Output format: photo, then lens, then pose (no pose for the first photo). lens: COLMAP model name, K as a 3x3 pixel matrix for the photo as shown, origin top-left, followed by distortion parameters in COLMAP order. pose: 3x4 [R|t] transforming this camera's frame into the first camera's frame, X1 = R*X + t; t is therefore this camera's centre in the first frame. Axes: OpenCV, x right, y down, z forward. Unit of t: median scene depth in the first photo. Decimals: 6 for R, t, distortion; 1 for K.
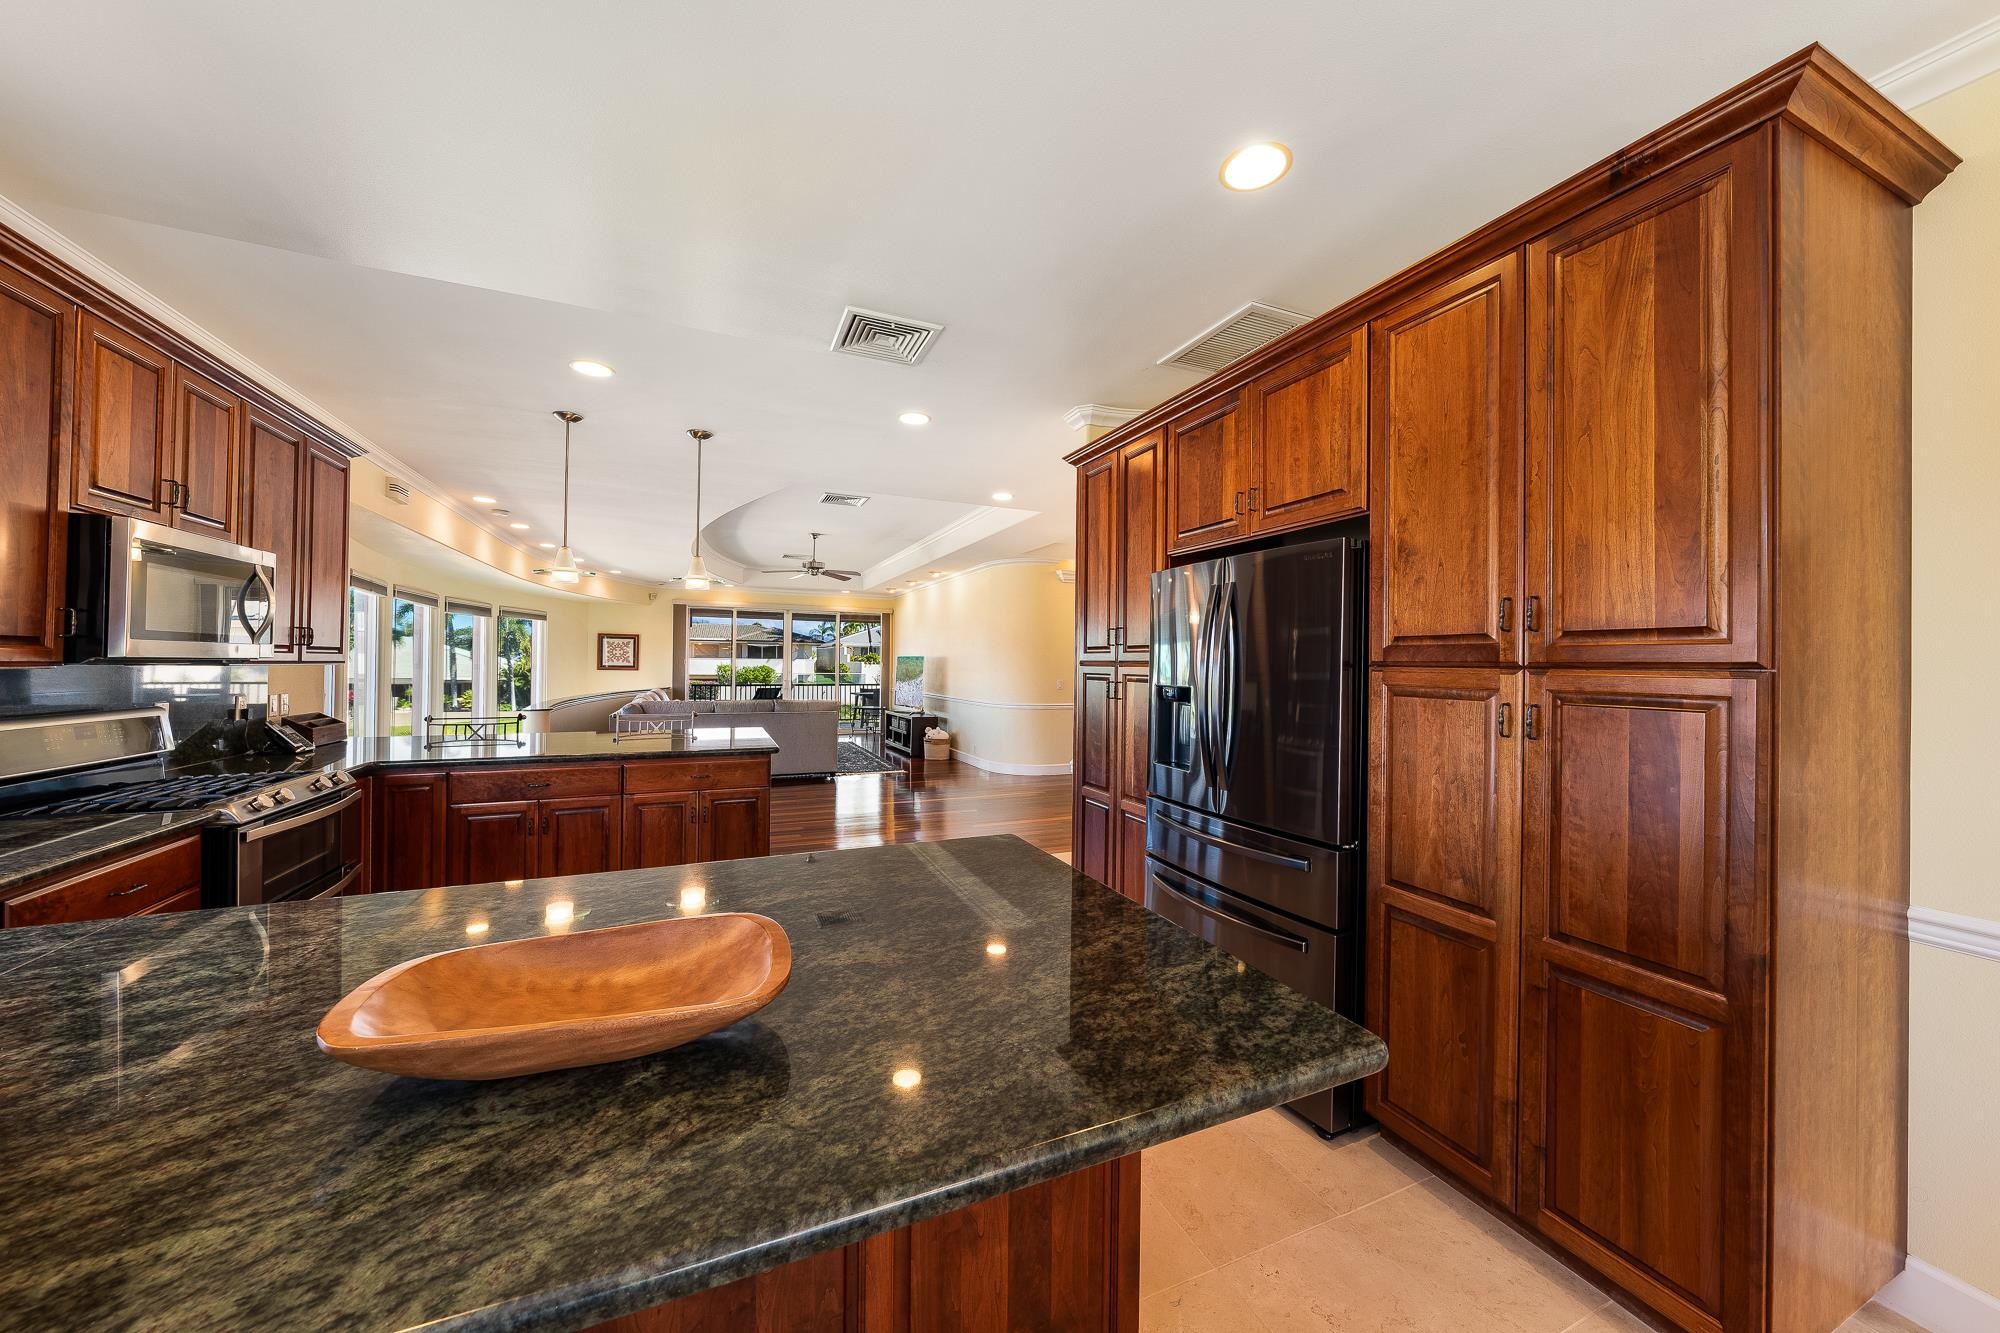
lens RADIAL K [[685.4, 0, 990.4], [0, 685.4, 658.8], [0, 0, 1]] dist [-0.002456, 0.000260]
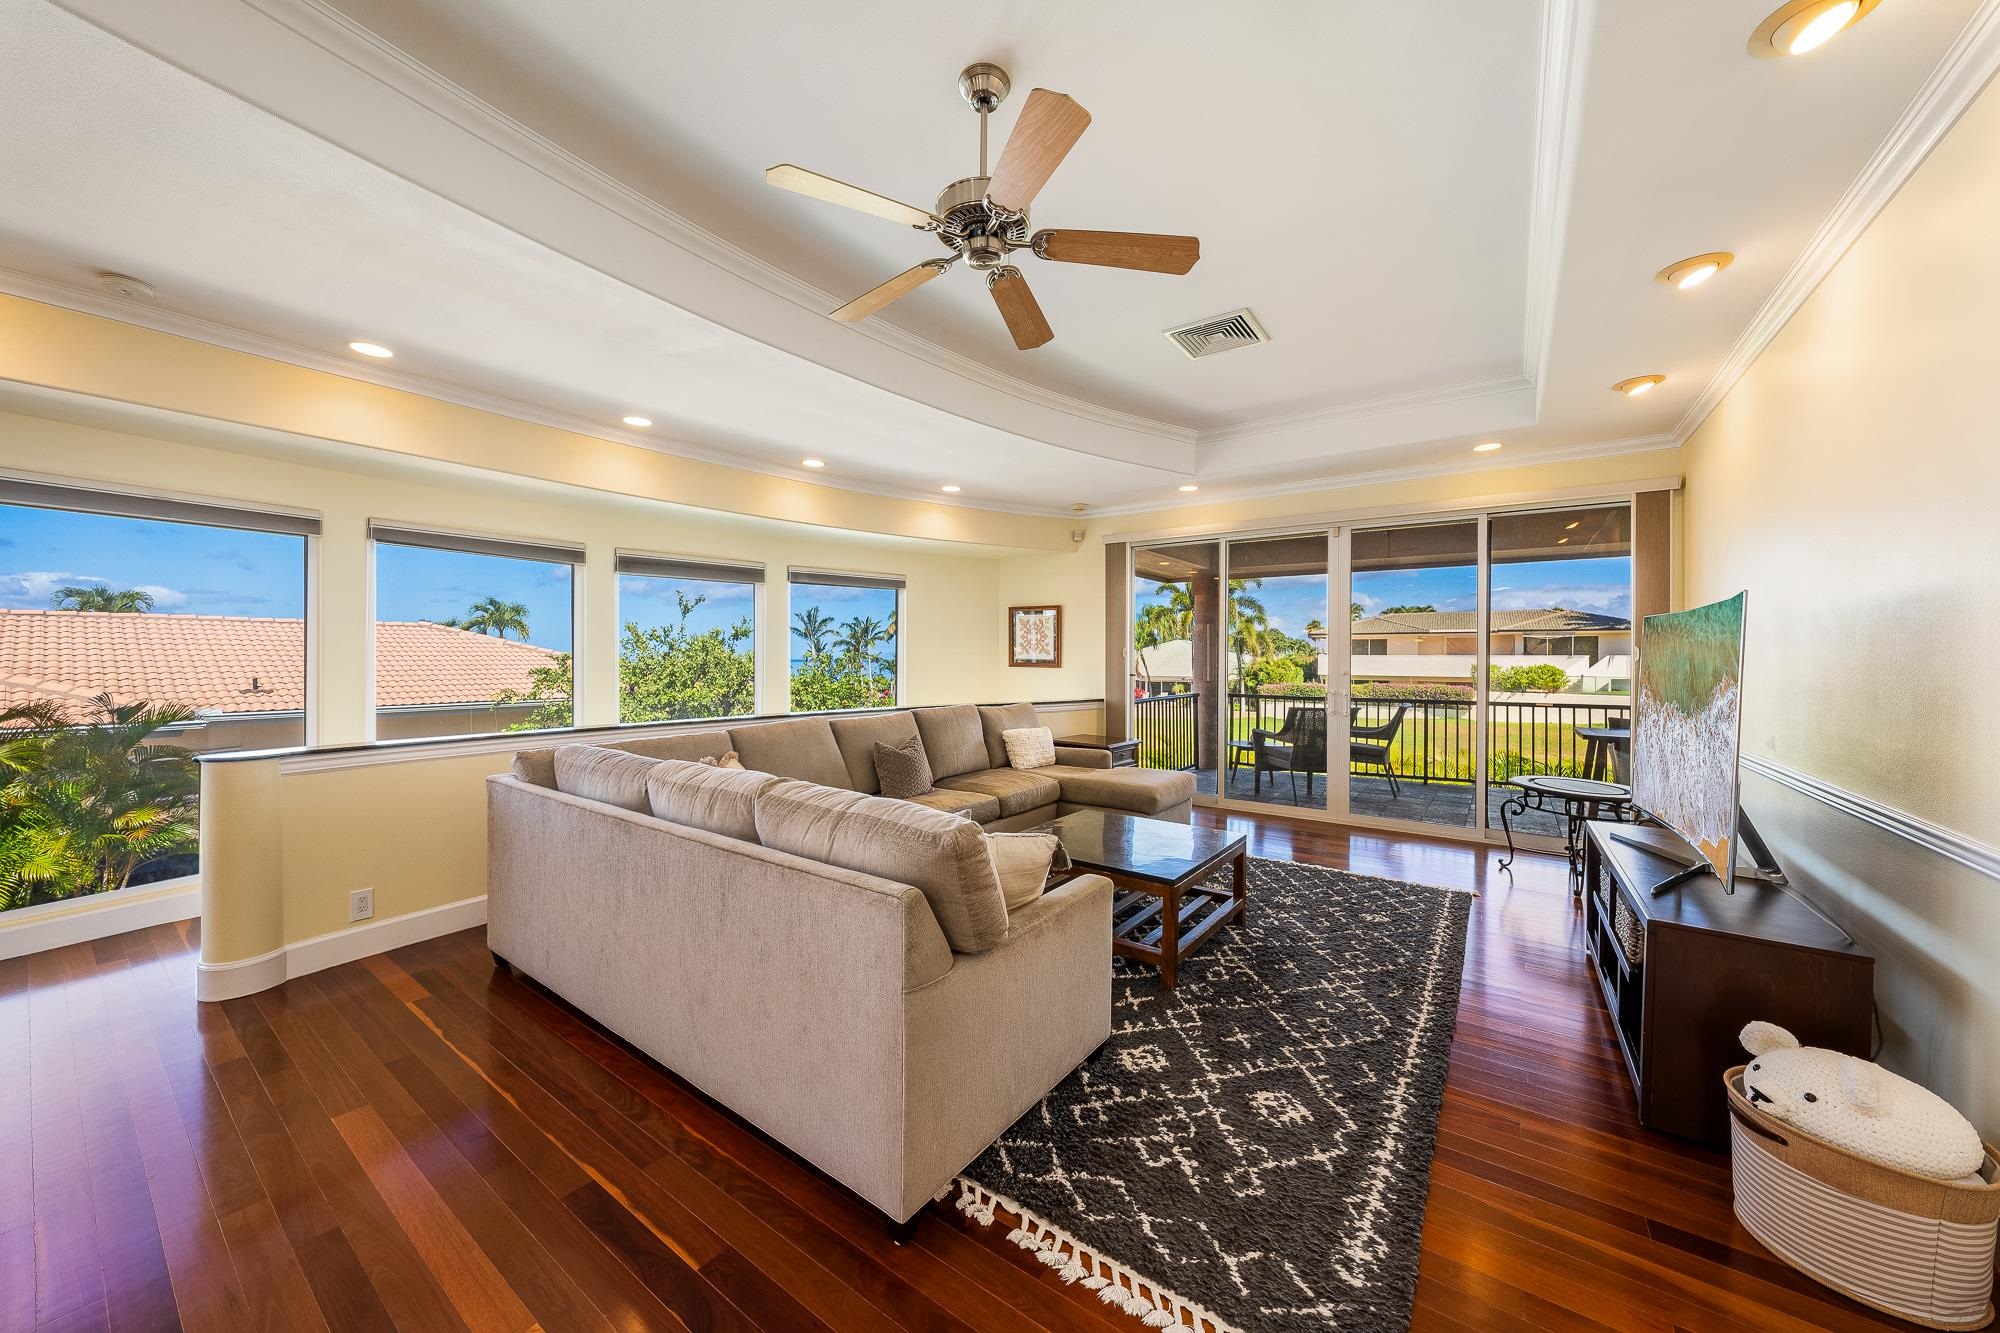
lens RADIAL K [[707.7, 0, 994.6], [0, 707.7, 655.2], [0, 0, 1]] dist [0.000309, 0.000246]
pose [[0.520270, -0.012500, -0.853910, -0.045478], [0.007748, 0.999921, -0.009917, 0.013731], [0.853967, -0.001457, 0.520326, 0.754519]]
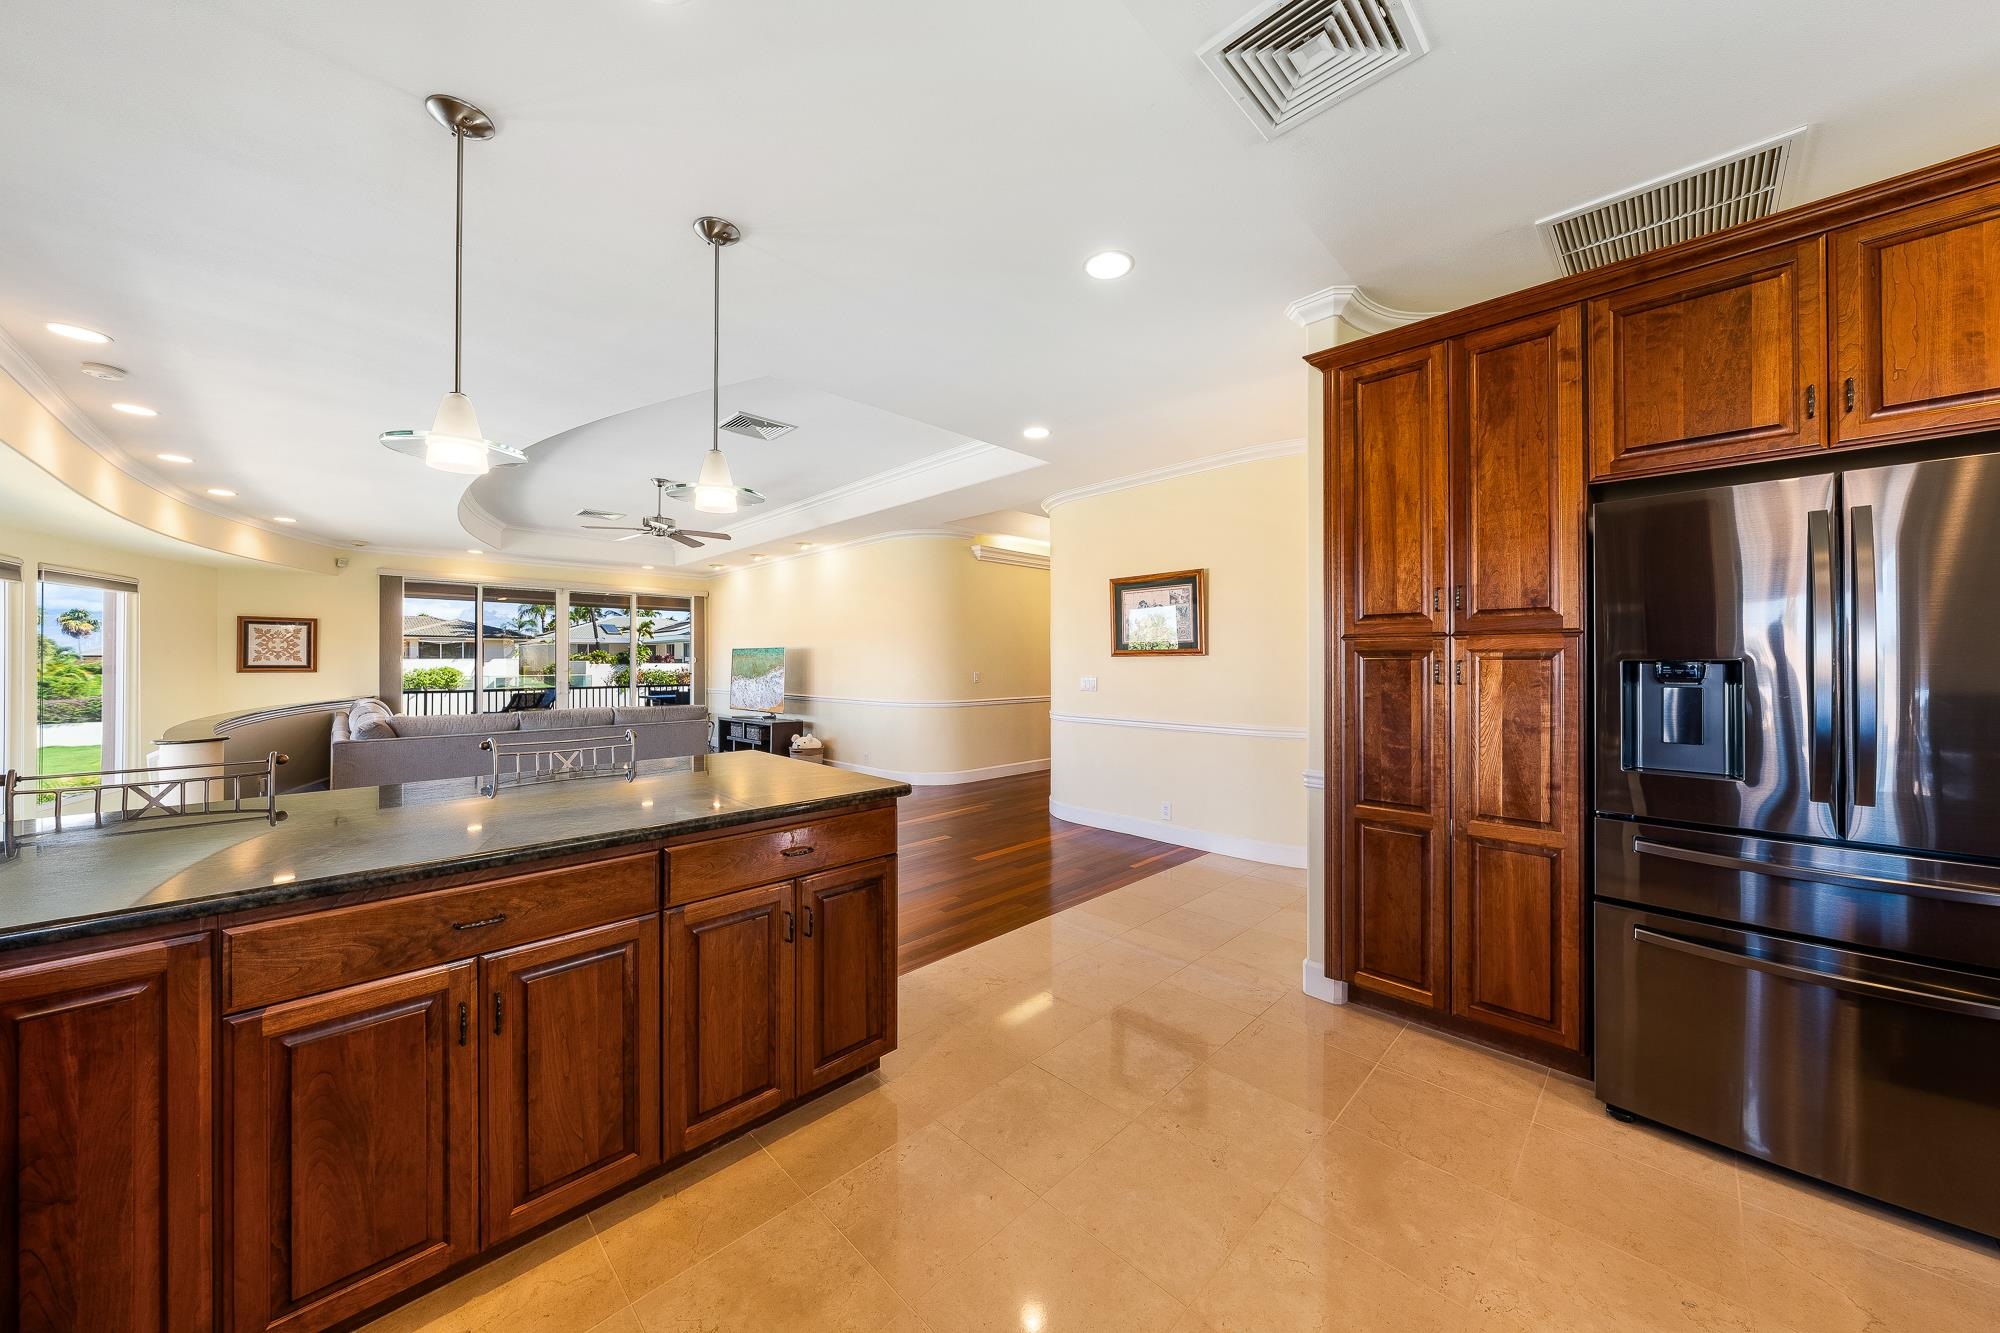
lens RADIAL K [[685.4, 0, 992.2], [0, 685.4, 660.5], [0, 0, 1]] dist [-0.002456, 0.000260]
pose [[0.930096, -0.013026, 0.367085, -0.170760], [0.010257, 0.999902, 0.009495, 0.006935], [-0.367173, -0.005067, 0.930139, 0.160743]]
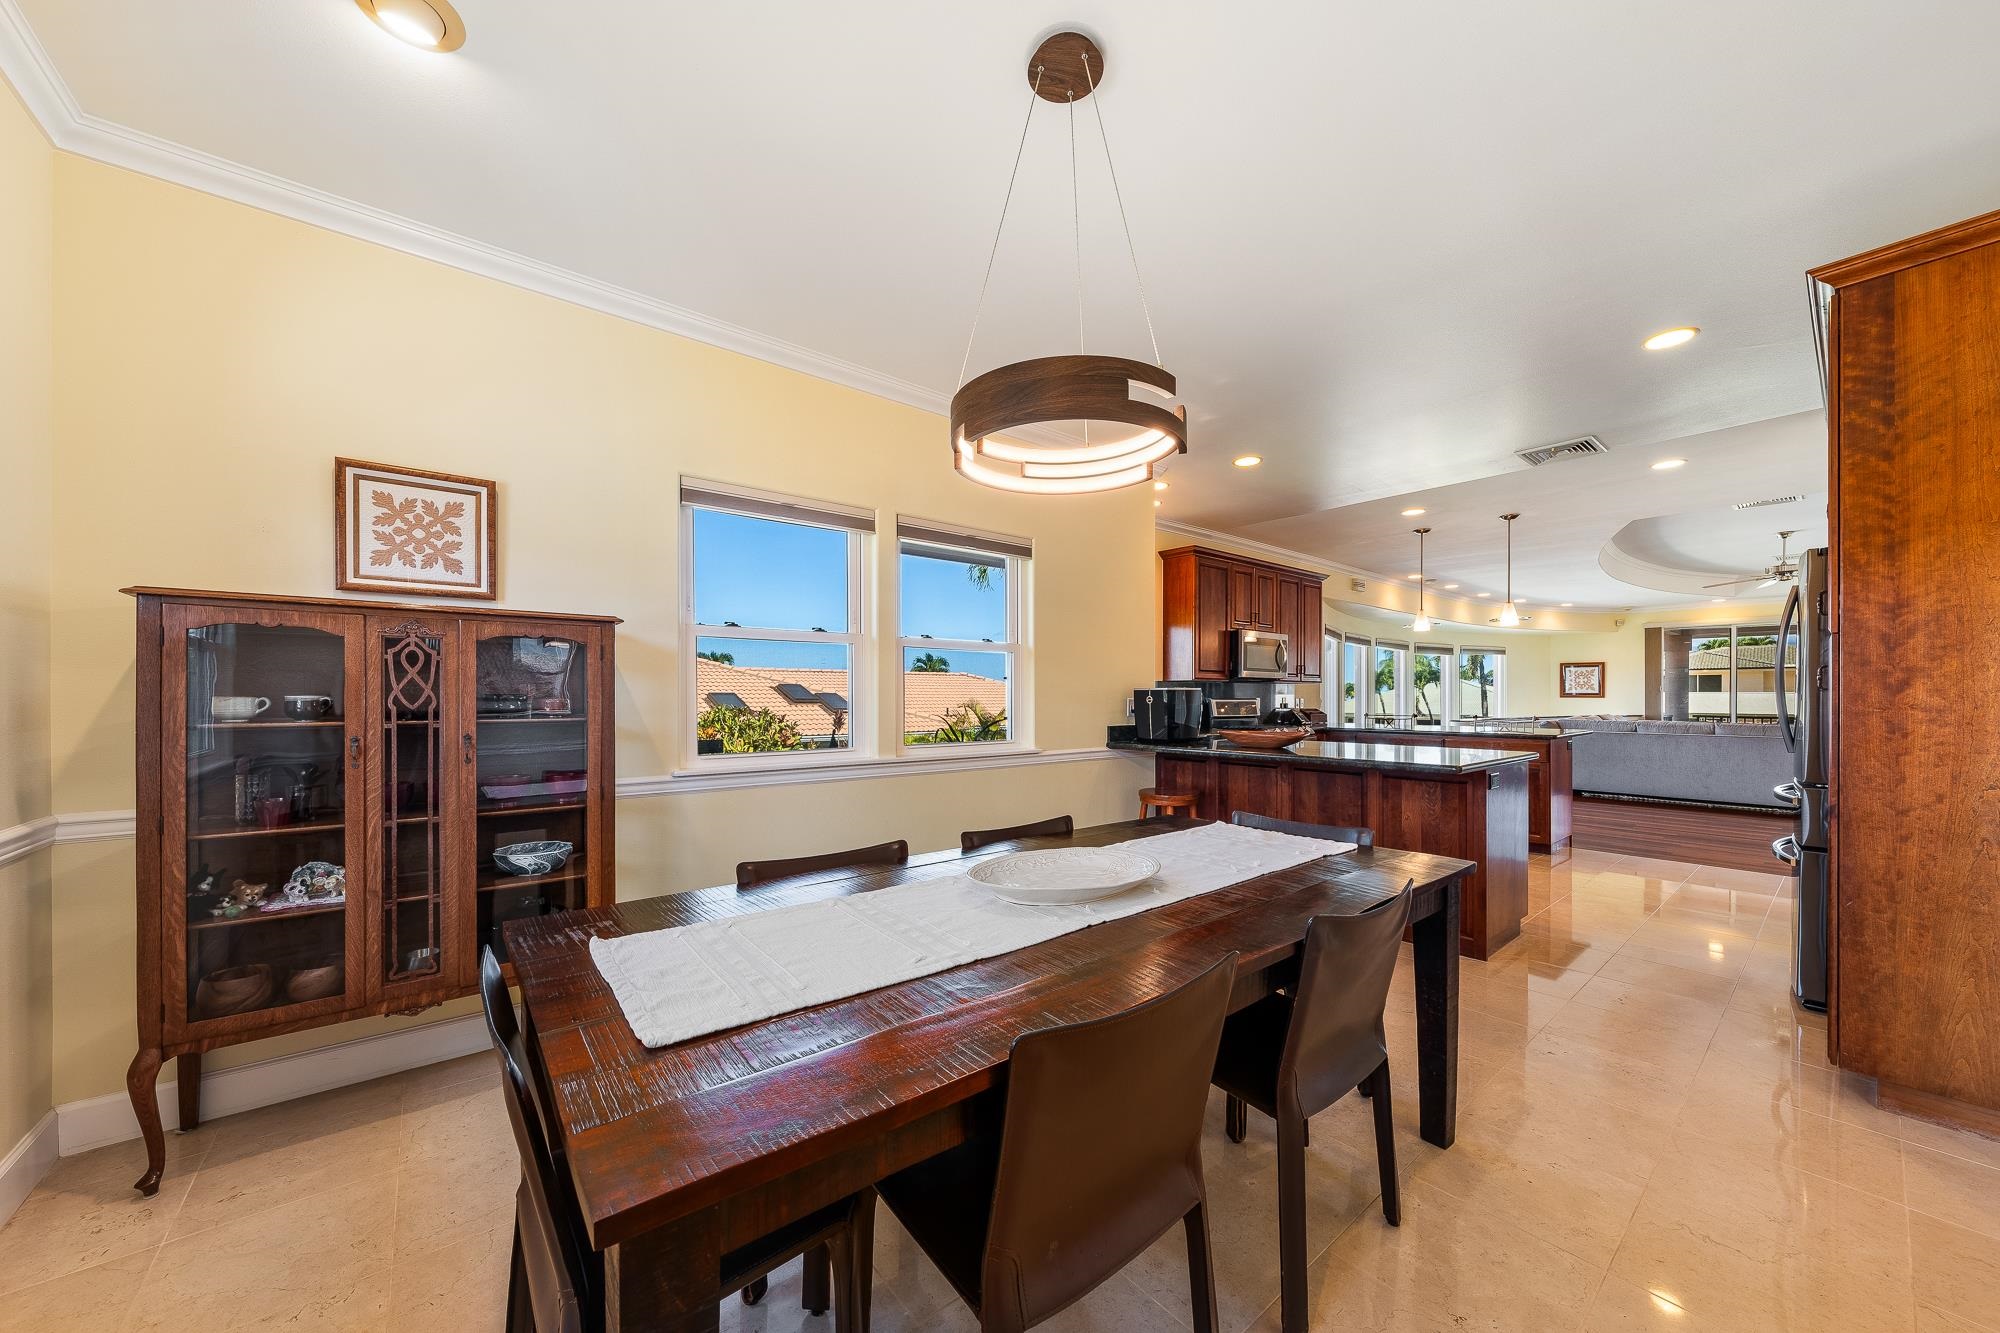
lens RADIAL K [[685.4, 0, 1003.1], [0, 685.4, 690.4], [0, 0, 1]] dist [-0.002456, 0.000260]
pose [[0.281047, -0.019070, -0.959504, 0.235337], [0.009567, 0.999809, -0.017069, 0.017461], [0.959646, -0.004383, 0.281176, -0.151446]]
